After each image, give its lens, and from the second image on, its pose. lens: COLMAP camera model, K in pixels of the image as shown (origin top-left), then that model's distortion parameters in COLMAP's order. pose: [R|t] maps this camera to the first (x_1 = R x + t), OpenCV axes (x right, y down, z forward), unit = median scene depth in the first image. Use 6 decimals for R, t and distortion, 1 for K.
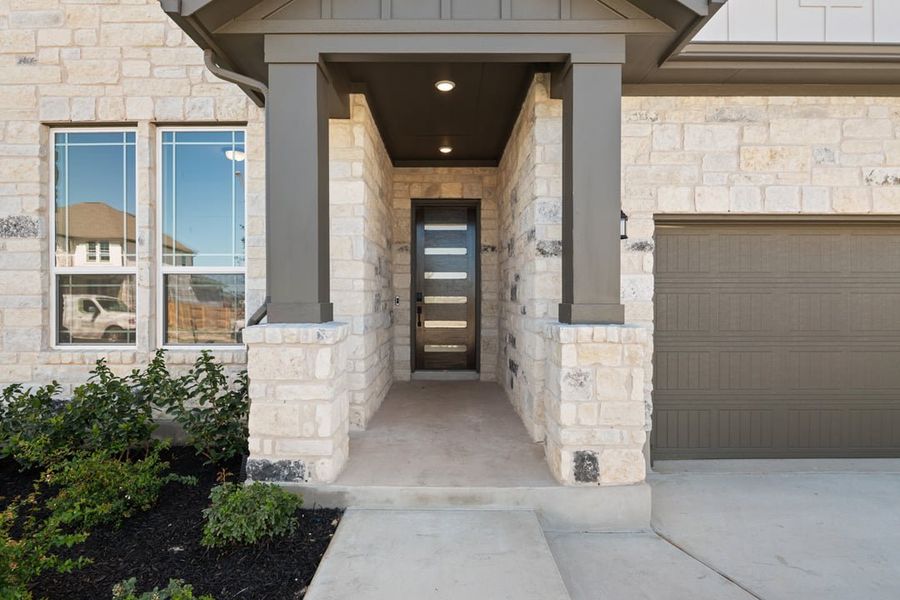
lens RADIAL K [[420.8, 0, 453.1], [0, 420.8, 300.8], [0, 0, 1]] dist [0.000621, -0.000210]
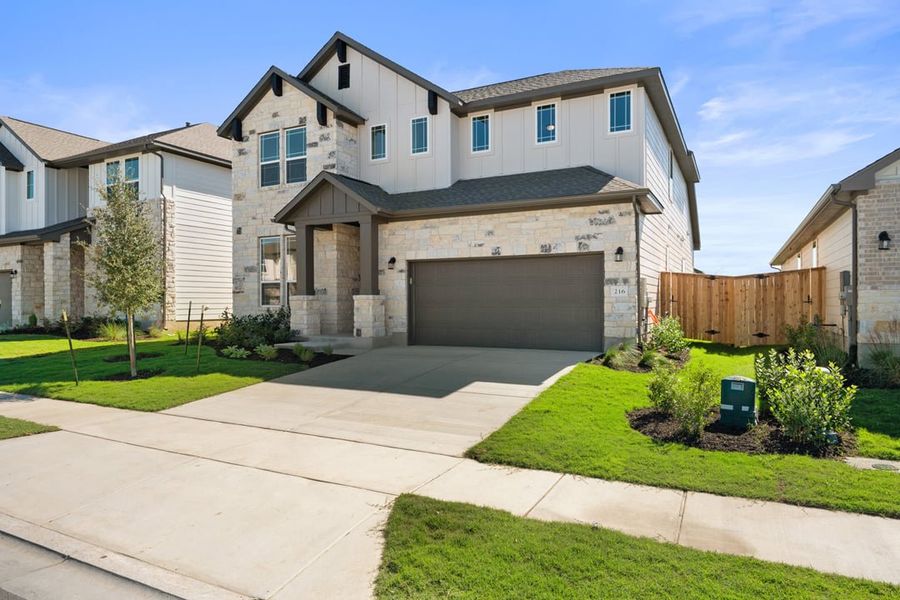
lens RADIAL K [[420.8, 0, 453.1], [0, 420.8, 300.8], [0, 0, 1]] dist [0.000621, -0.000210]
pose [[0.920504, -0.000504, -0.390733, 1.974178], [-0.000672, 0.999996, -0.002874, 0.093357], [0.390733, 0.002908, 0.920500, -1.643891]]
